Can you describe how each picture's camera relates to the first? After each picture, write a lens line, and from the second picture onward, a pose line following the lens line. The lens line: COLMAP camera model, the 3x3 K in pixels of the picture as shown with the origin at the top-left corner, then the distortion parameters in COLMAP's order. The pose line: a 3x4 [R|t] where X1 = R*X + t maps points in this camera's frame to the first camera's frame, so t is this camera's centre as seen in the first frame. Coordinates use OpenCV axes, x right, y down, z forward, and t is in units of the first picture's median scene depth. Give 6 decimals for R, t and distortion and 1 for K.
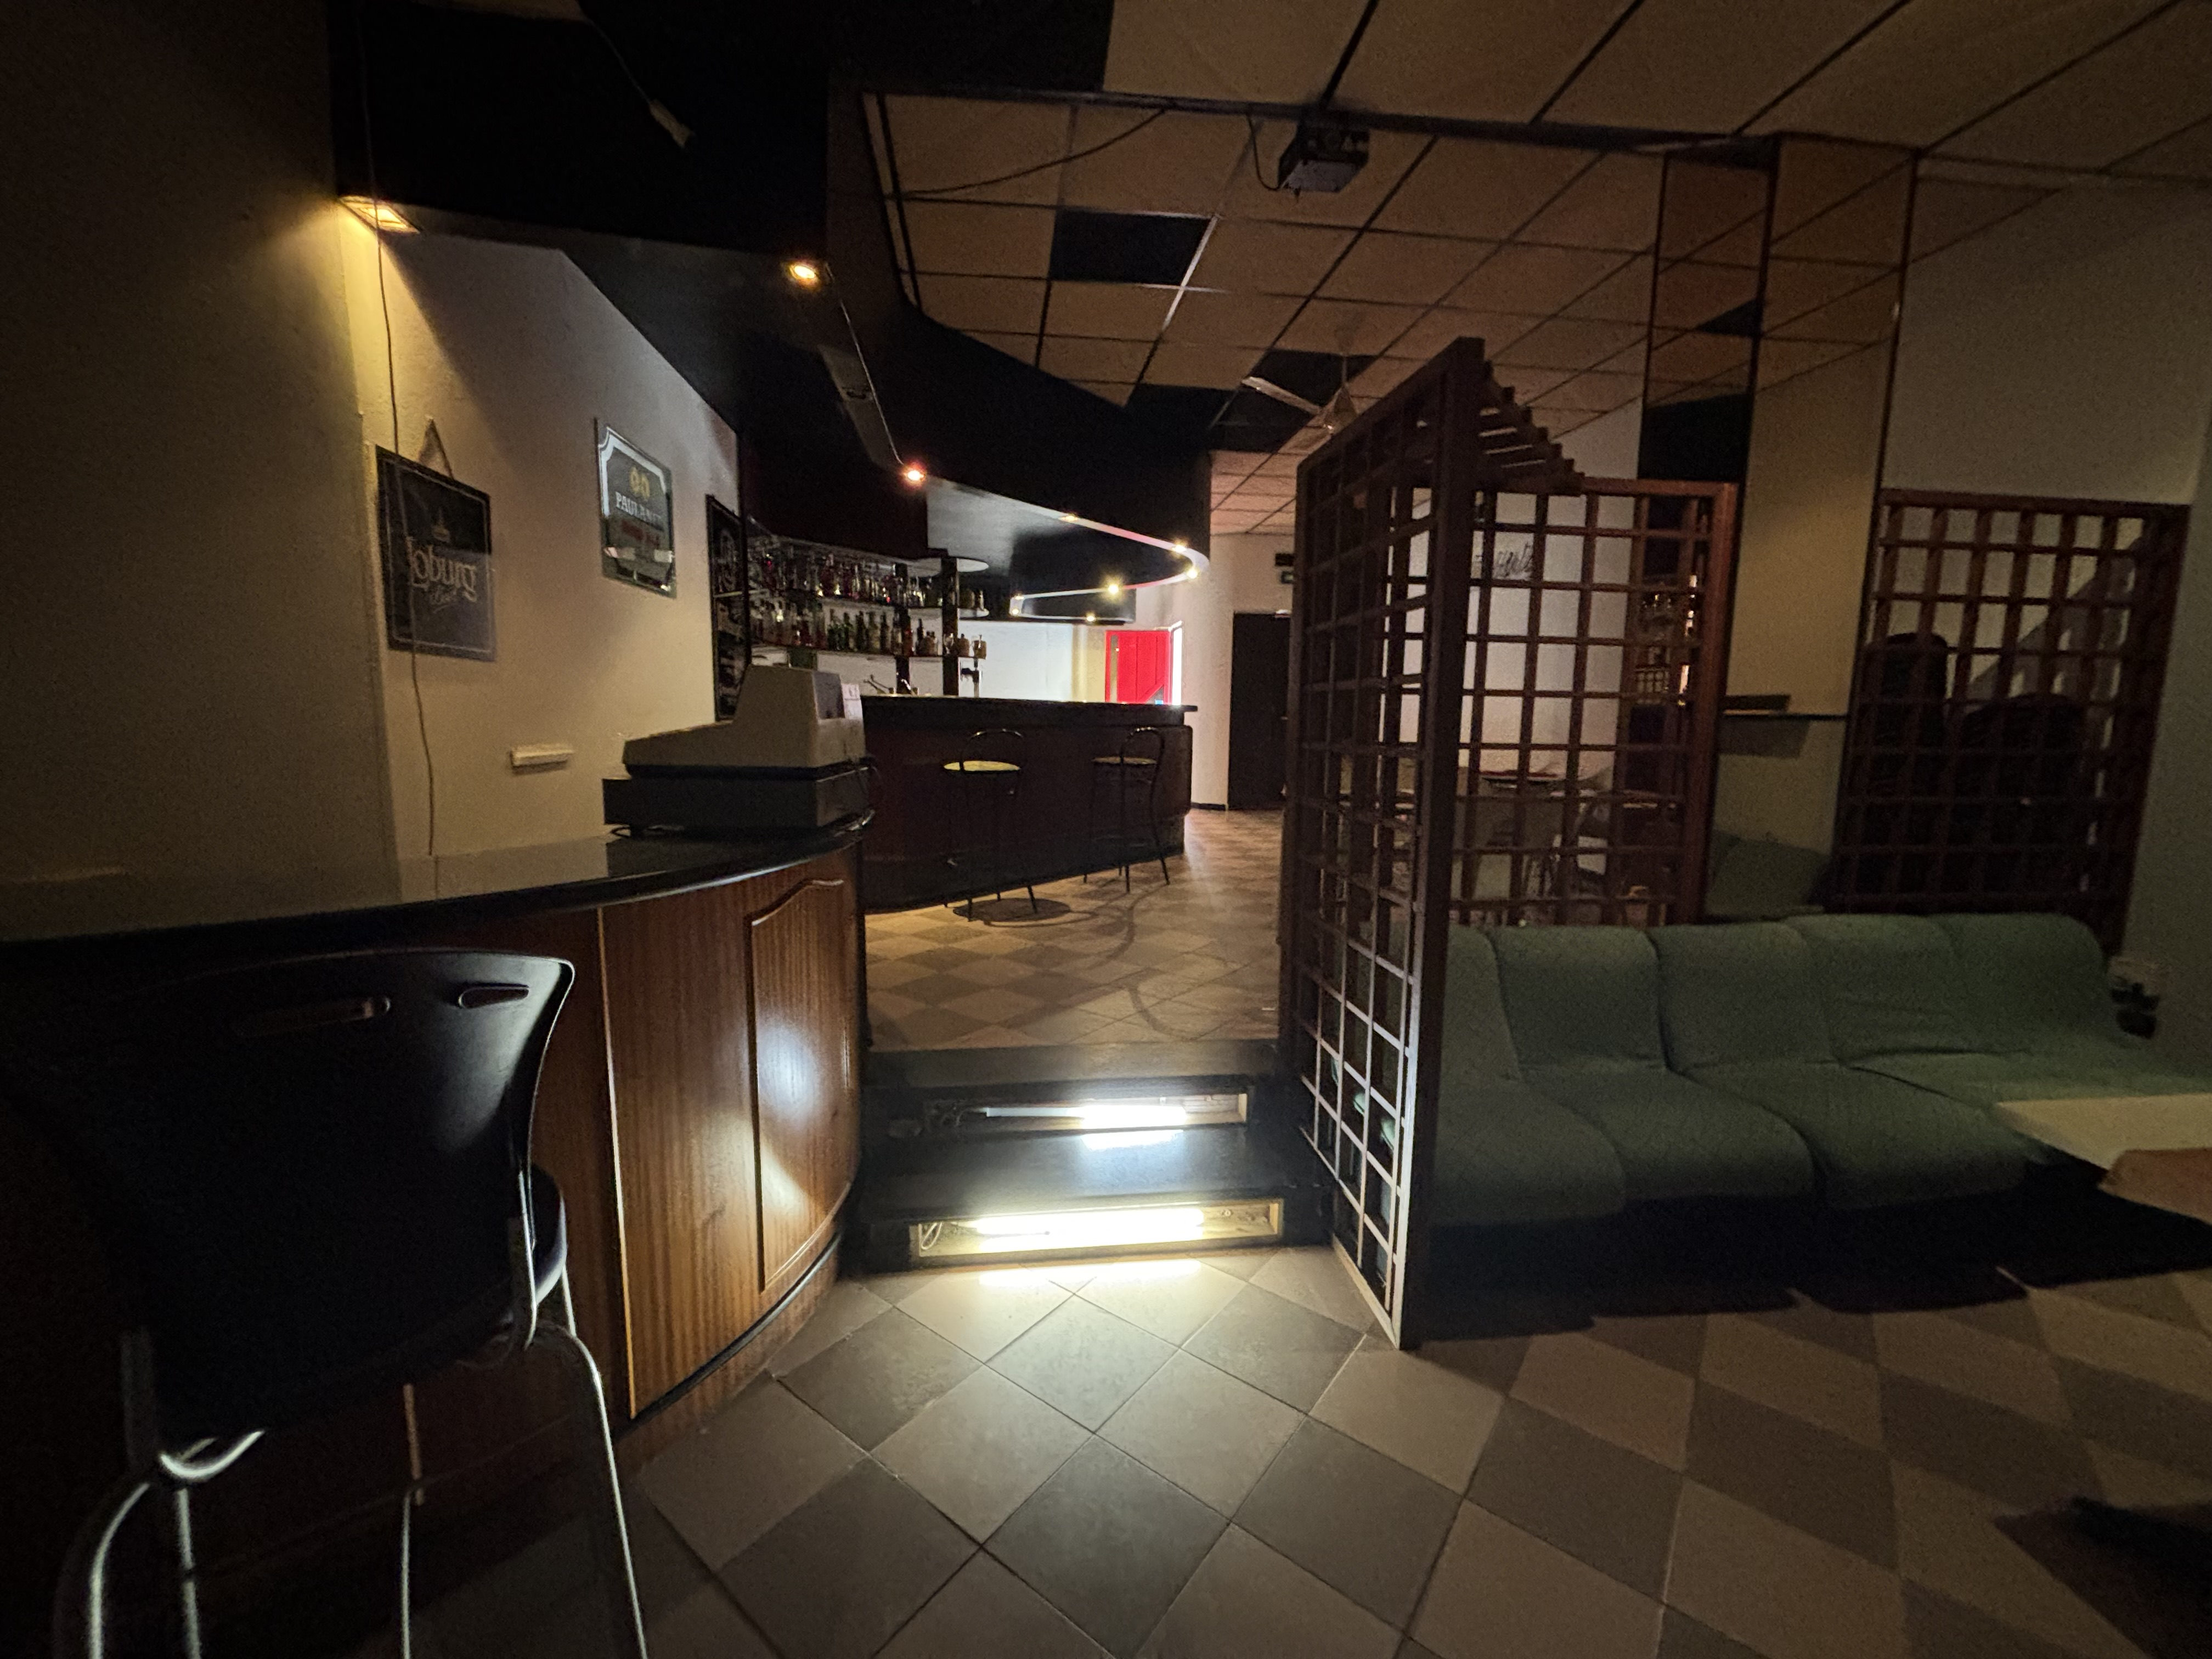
lens RADIAL K [[891.8, 0, 1100.0], [0, 891.8, 827.3], [0, 0, 1]] dist [0.000295, -0.000036]
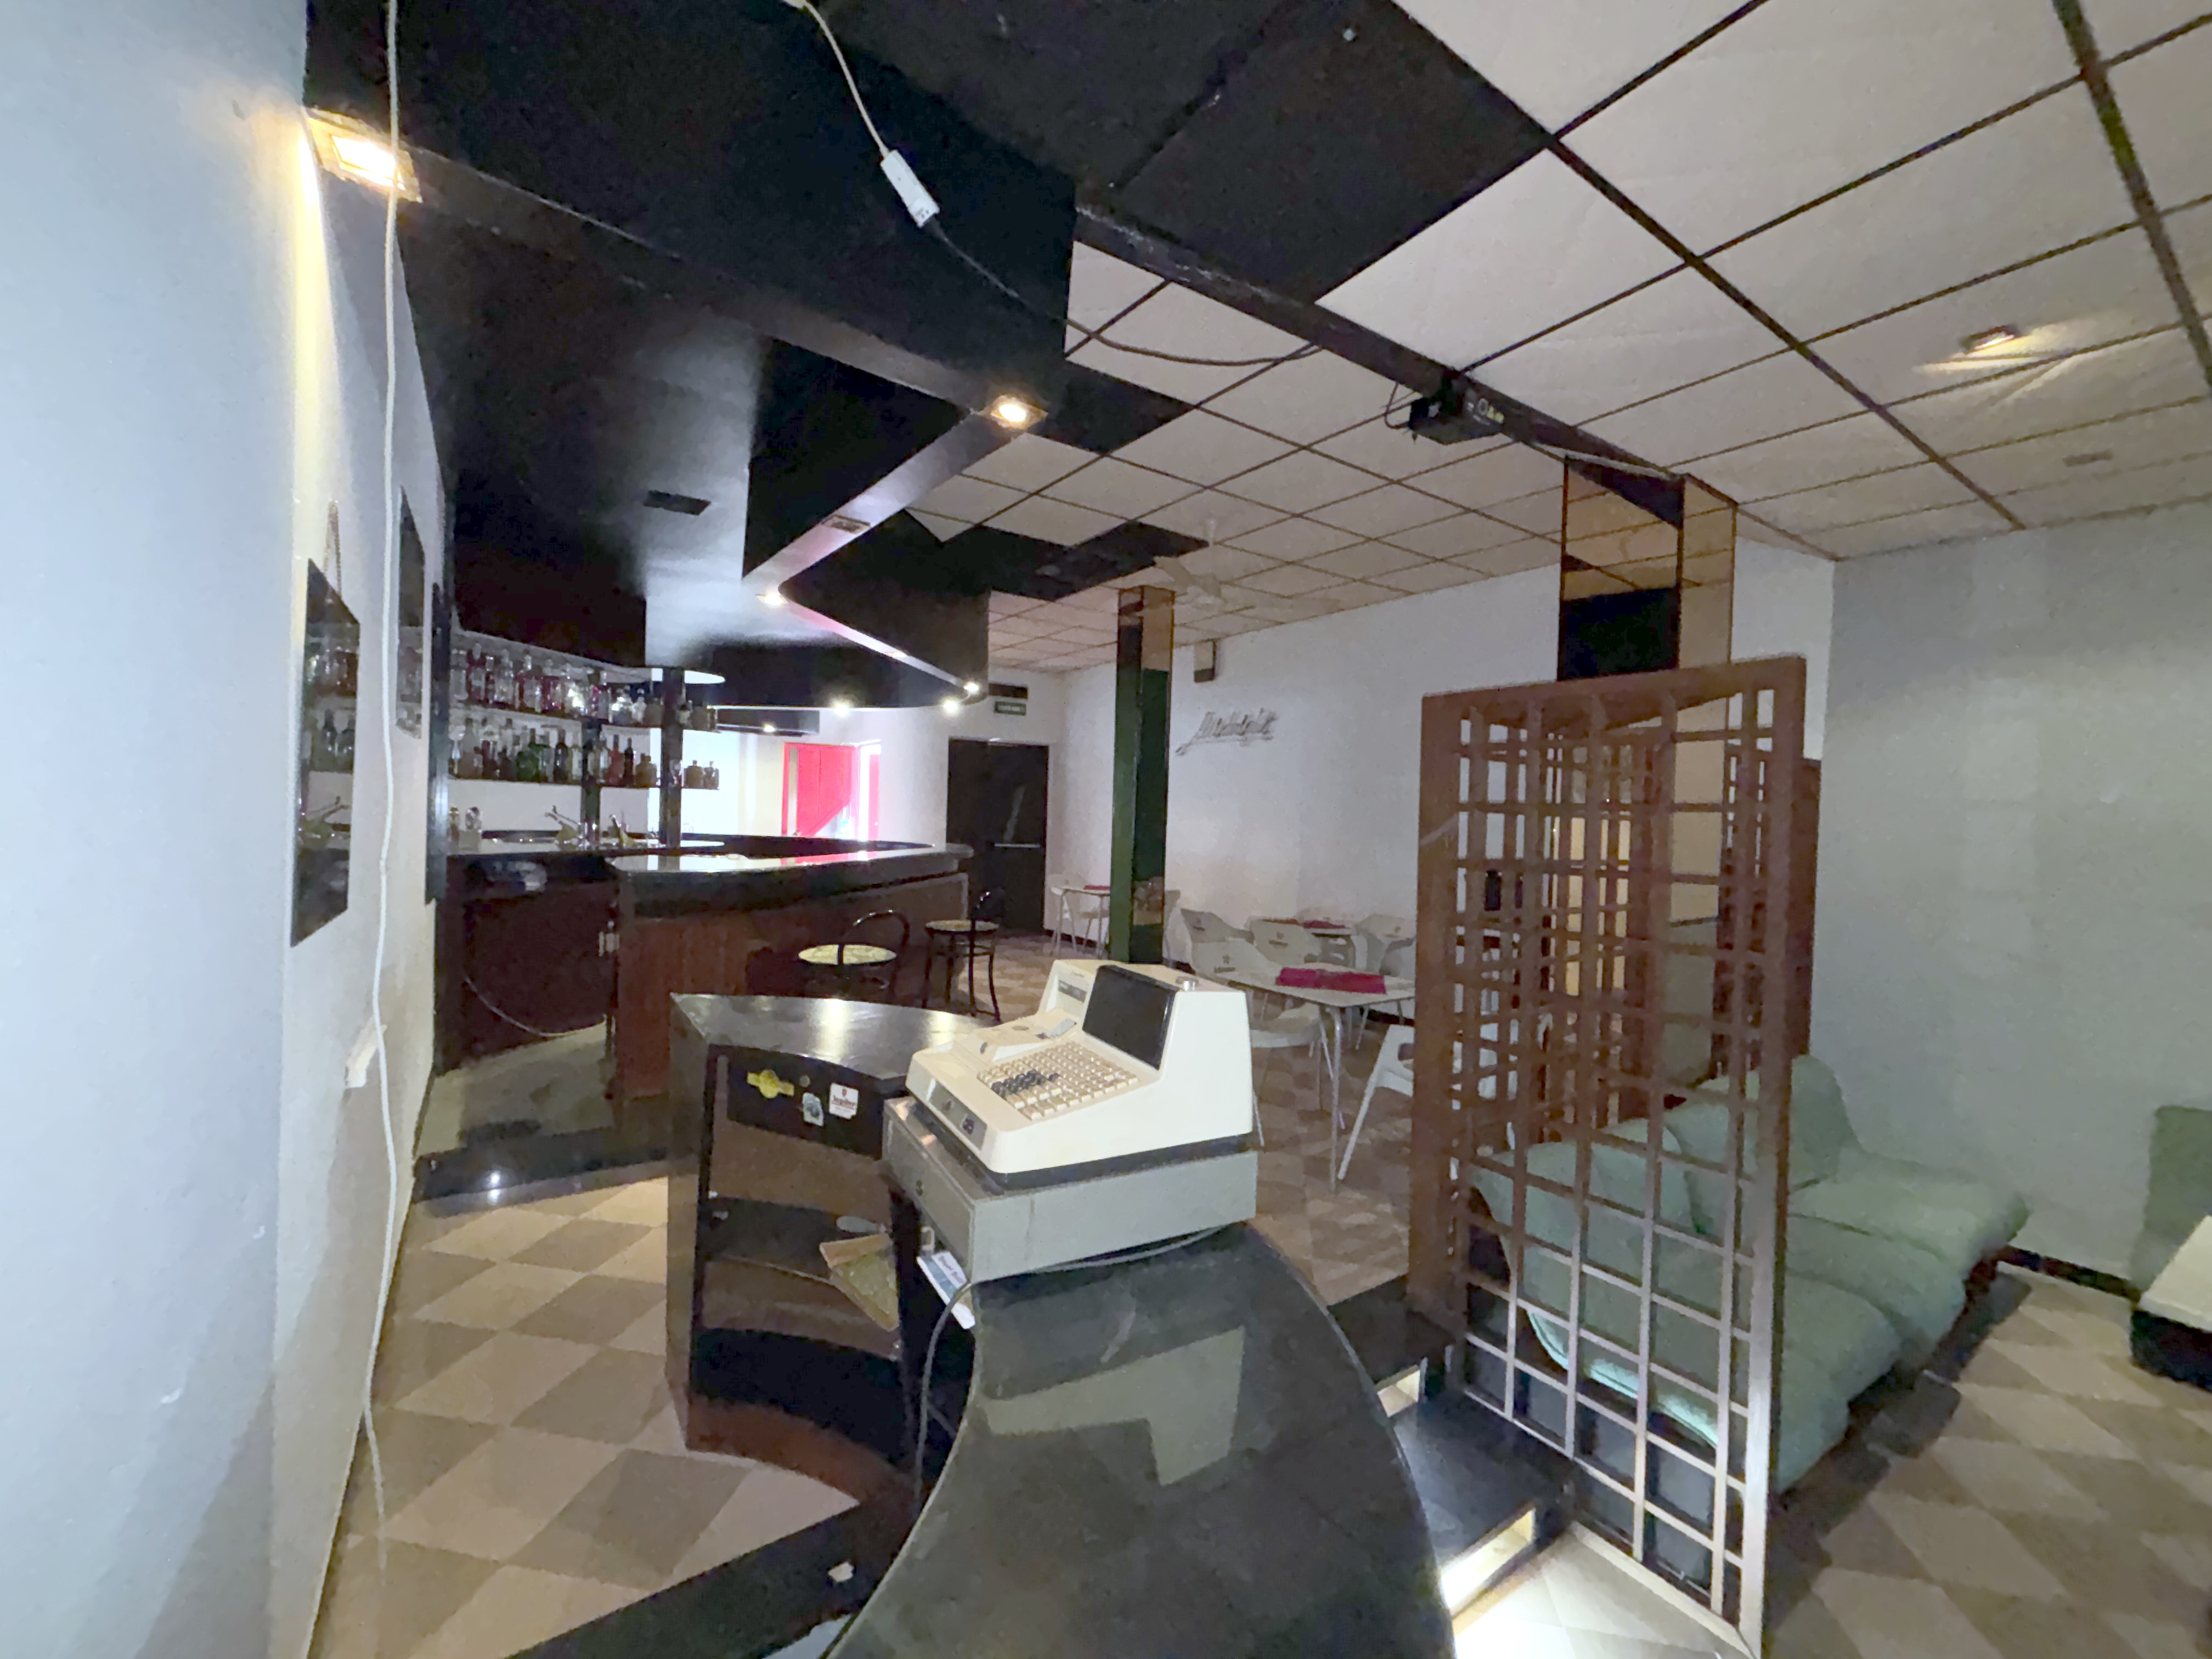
lens RADIAL K [[885.2, 0, 1108.7], [0, 885.2, 819.8], [0, 0, 1]] dist [-0.010672, -0.000020]
pose [[0.882895, 0.011912, 0.469420, -0.539939], [0.039697, 0.994206, -0.099891, -0.179447], [-0.467890, 0.106828, 0.877306, 0.305165]]
